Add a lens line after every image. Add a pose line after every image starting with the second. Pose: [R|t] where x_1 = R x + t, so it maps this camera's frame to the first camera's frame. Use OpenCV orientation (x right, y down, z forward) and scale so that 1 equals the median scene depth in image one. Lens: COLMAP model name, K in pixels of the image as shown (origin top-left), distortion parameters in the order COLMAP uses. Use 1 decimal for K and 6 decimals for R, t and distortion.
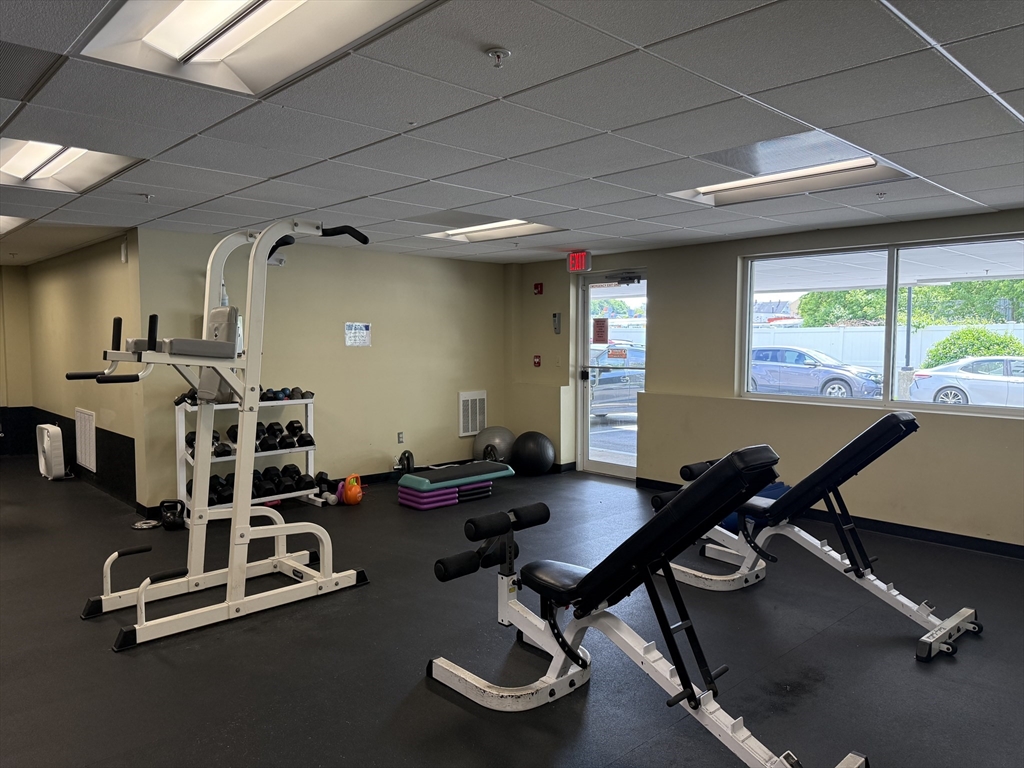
lens RADIAL K [[728.0, 0, 513.9], [0, 728.0, 383.3], [0, 0, 1]] dist [0.000656, -0.000124]
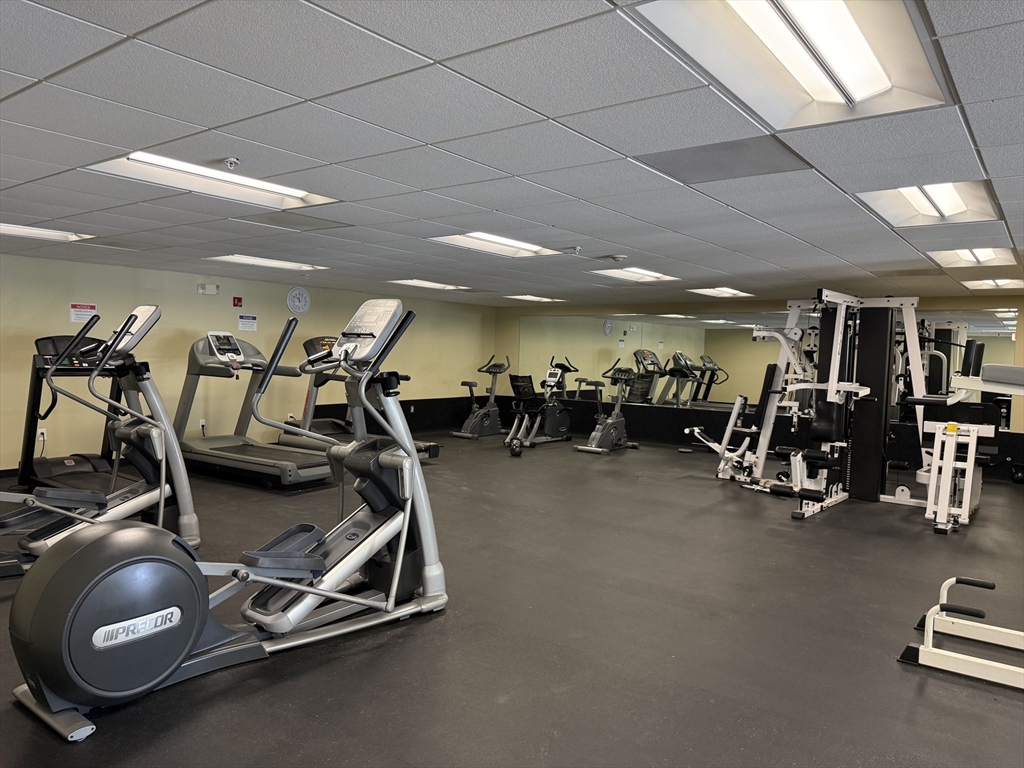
lens RADIAL K [[728.0, 0, 514.2], [0, 728.0, 385.8], [0, 0, 1]] dist [0.000656, -0.000124]
pose [[0.167644, 0.054660, -0.984331, 0.363672], [-0.089294, 0.995200, 0.040056, -0.017813], [0.981795, 0.081180, 0.171720, 0.242993]]
